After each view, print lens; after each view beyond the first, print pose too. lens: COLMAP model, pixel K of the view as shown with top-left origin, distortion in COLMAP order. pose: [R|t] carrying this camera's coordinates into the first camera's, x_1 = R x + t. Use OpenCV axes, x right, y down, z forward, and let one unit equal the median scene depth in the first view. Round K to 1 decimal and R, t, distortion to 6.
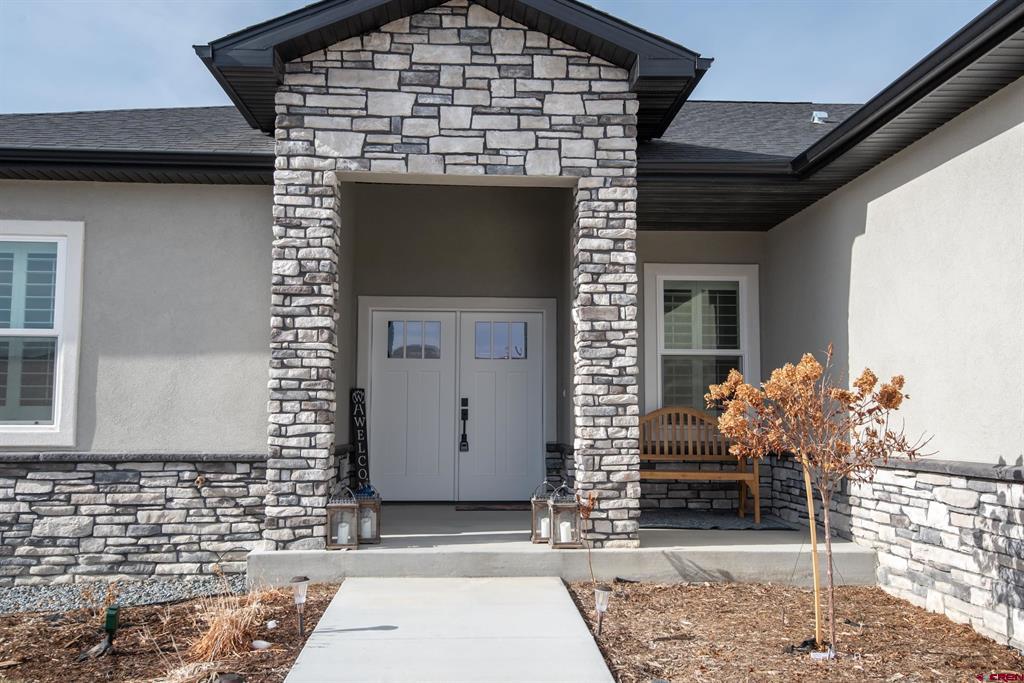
lens RADIAL K [[995.1, 0, 511.2], [0, 995.1, 336.1], [0, 0, 1]] dist [0.062690, -0.004795]
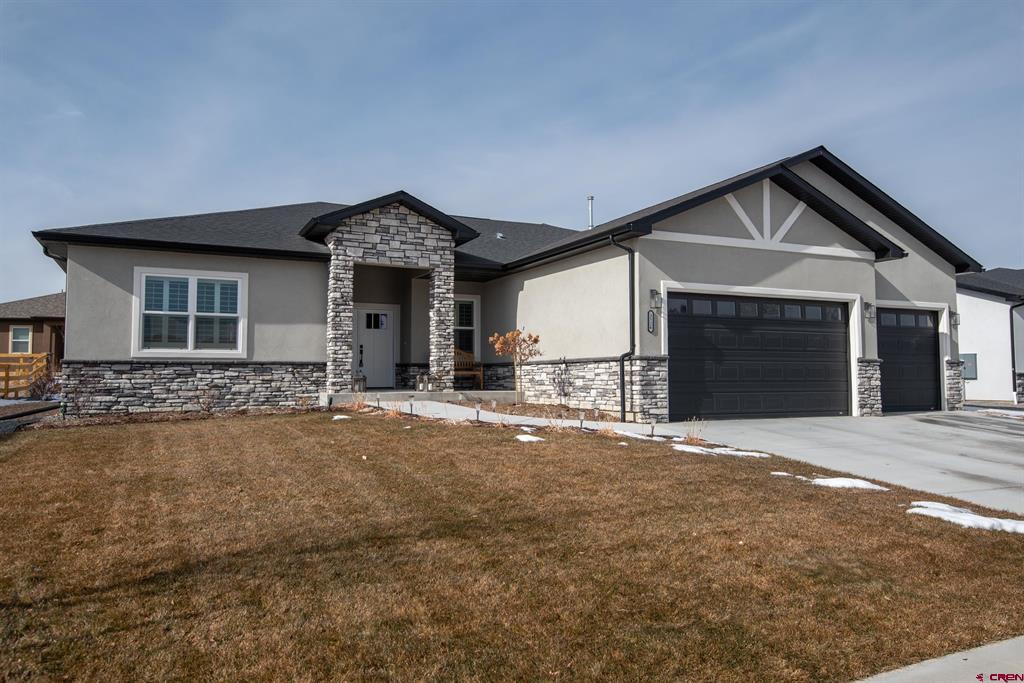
lens RADIAL K [[810.2, 0, 512.0], [0, 810.2, 341.5], [0, 0, 1]] dist [0.125974, 0.001700]
pose [[0.922315, 0.013388, 0.386208, -0.646809], [-0.026509, 0.999237, 0.028666, -0.015934], [-0.385530, -0.036677, 0.921966, -1.305712]]
